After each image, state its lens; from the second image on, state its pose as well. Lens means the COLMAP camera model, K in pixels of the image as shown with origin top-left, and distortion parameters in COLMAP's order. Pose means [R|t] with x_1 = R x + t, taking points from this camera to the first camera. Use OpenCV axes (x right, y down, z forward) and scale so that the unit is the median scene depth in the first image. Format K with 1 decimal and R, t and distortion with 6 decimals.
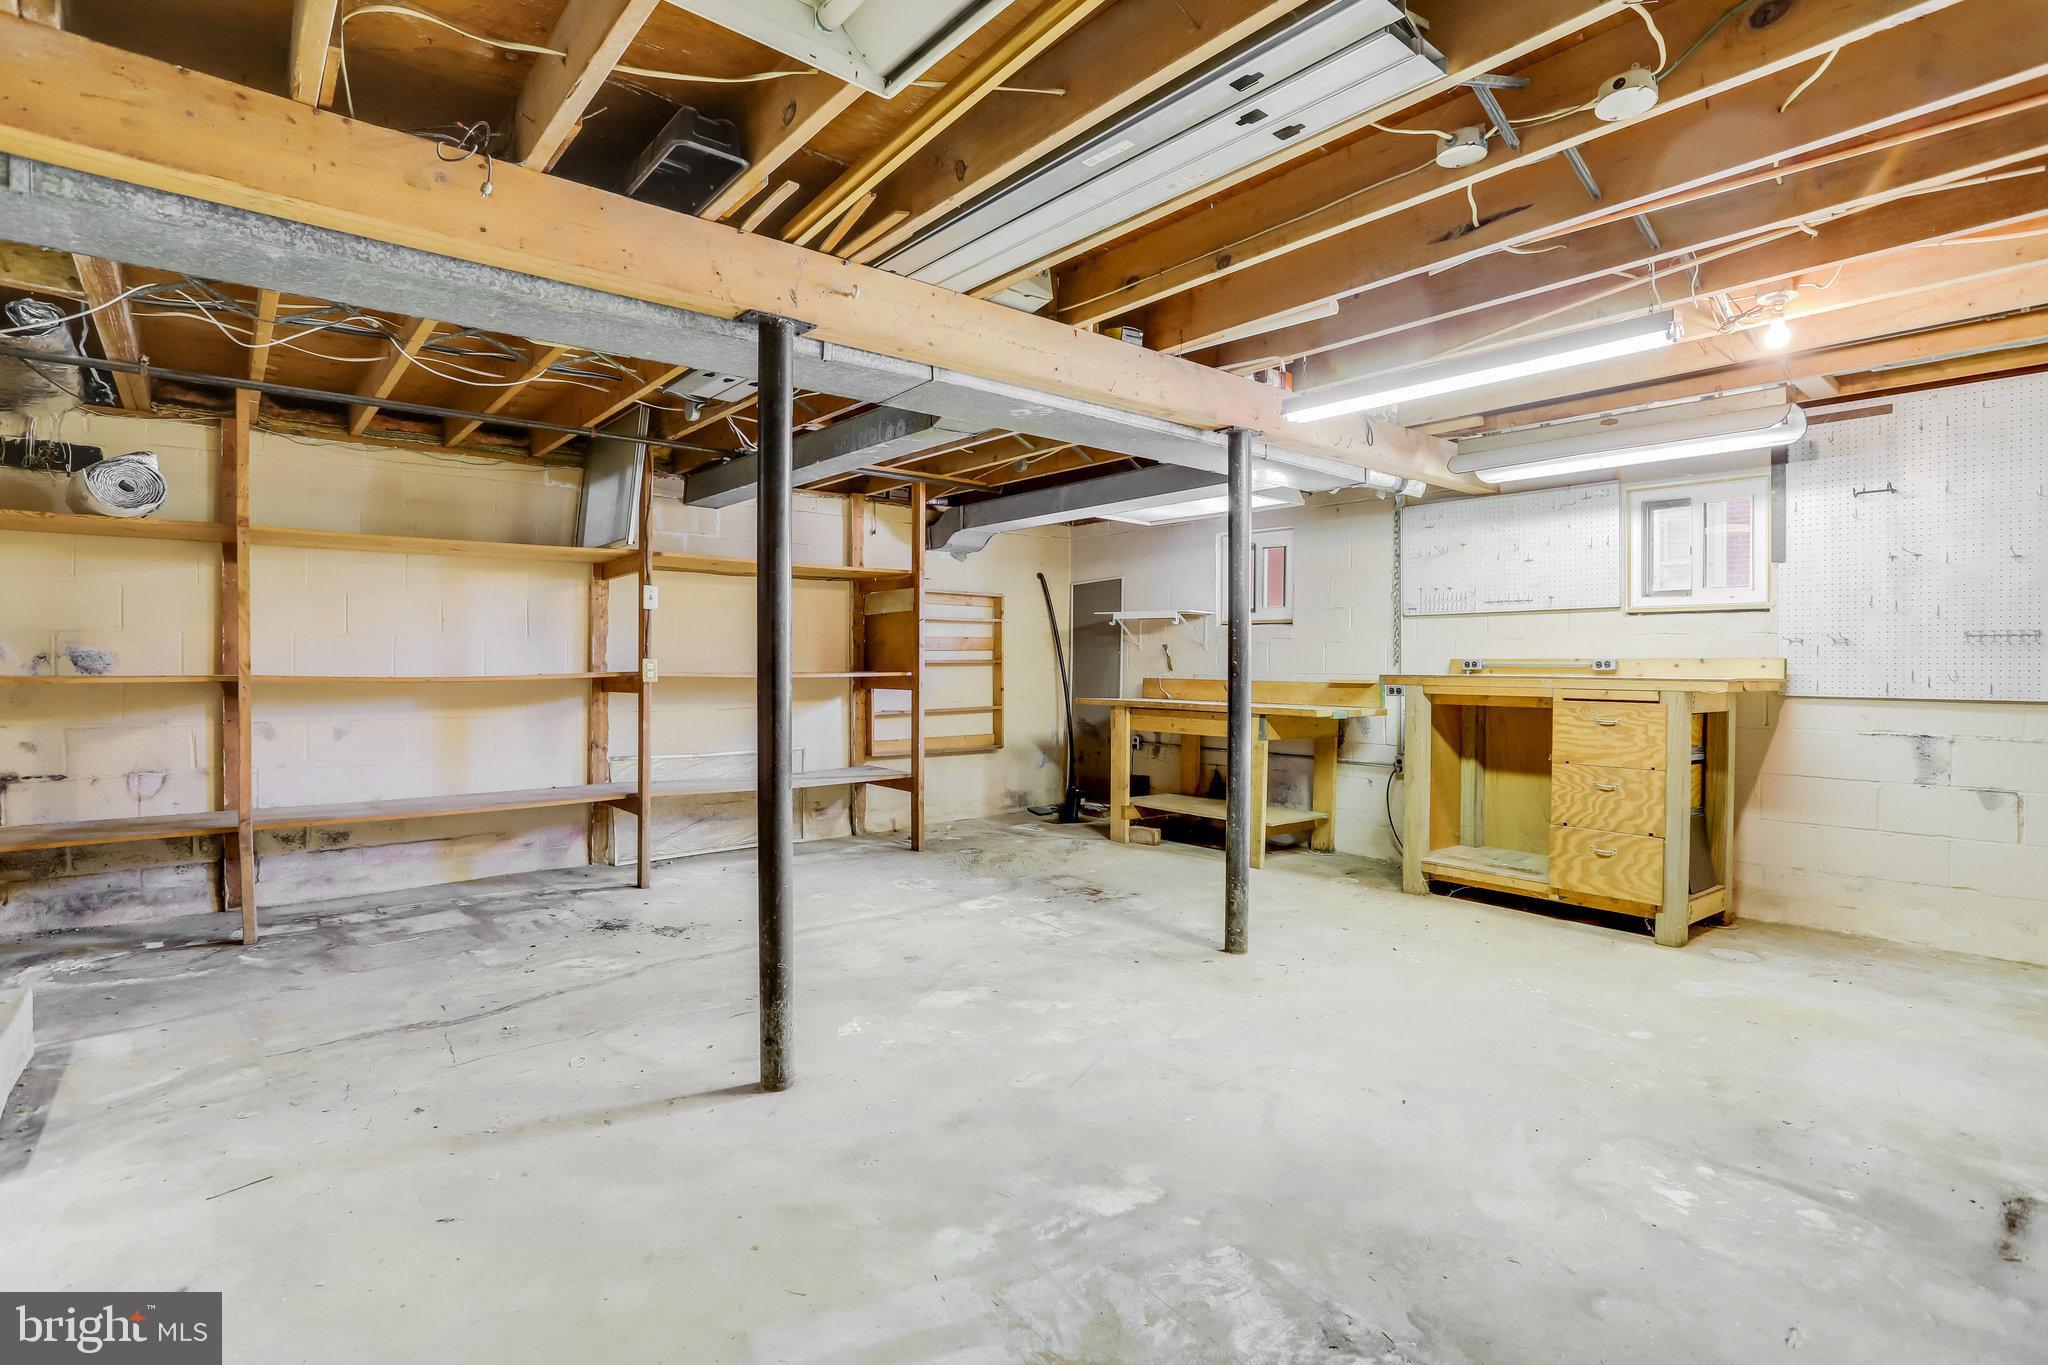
lens RADIAL K [[999.8, 0, 1015.1], [0, 999.8, 652.3], [0, 0, 1]] dist [-0.058265, 0.027152]
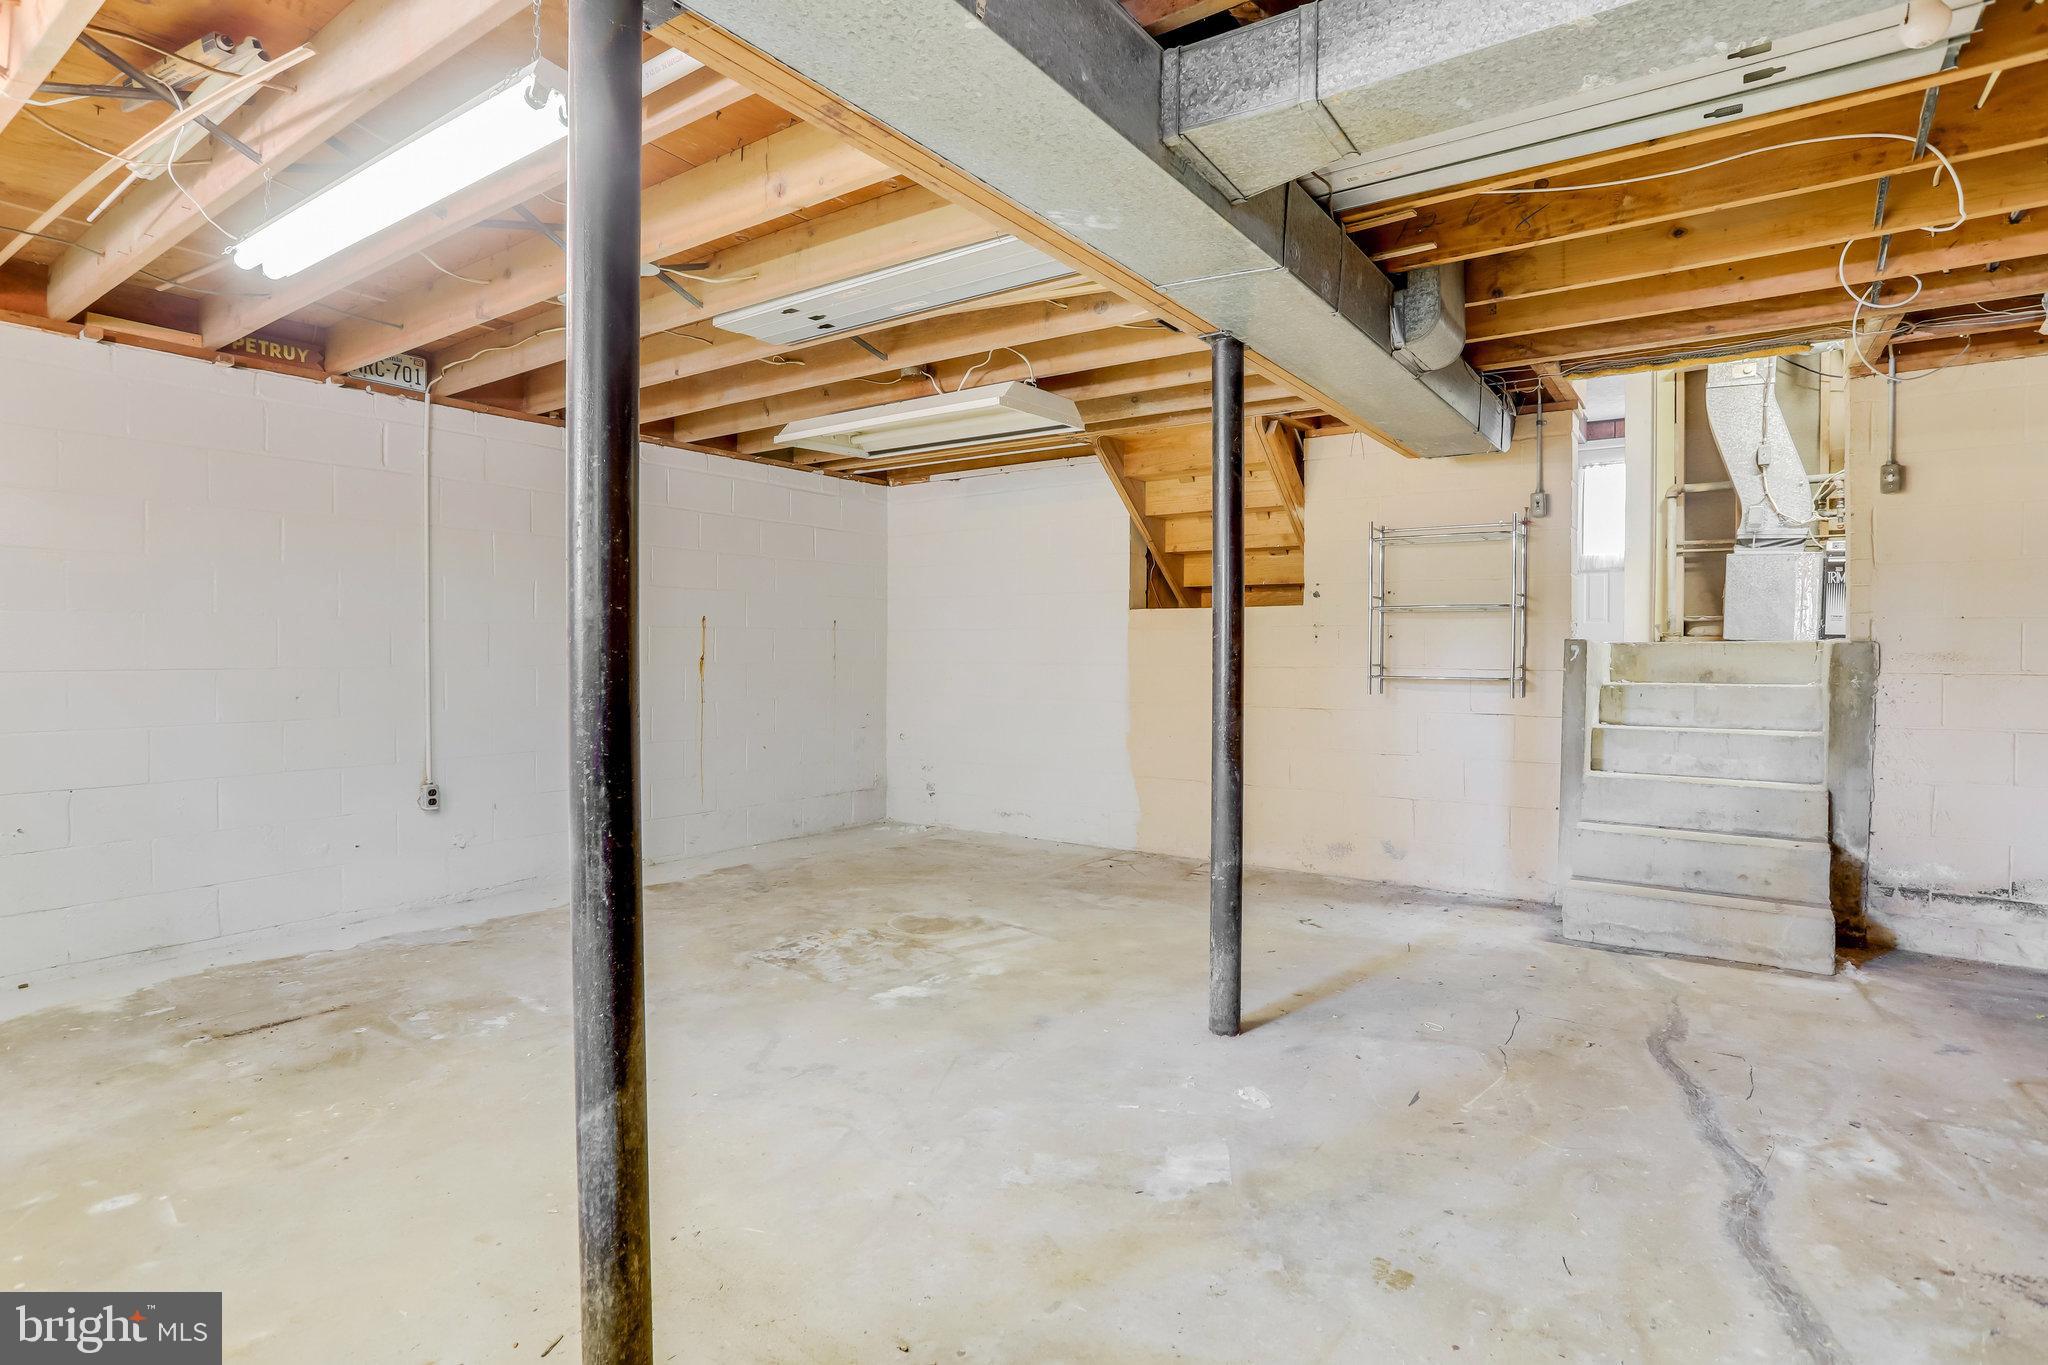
lens RADIAL K [[999.8, 0, 1015.1], [0, 999.8, 652.3], [0, 0, 1]] dist [-0.058265, 0.027152]
pose [[-0.966177, -0.003170, -0.257862, 0.237756], [-0.001043, 0.999964, -0.008385, 0.032646], [0.257880, -0.007833, -0.966145, 1.825535]]
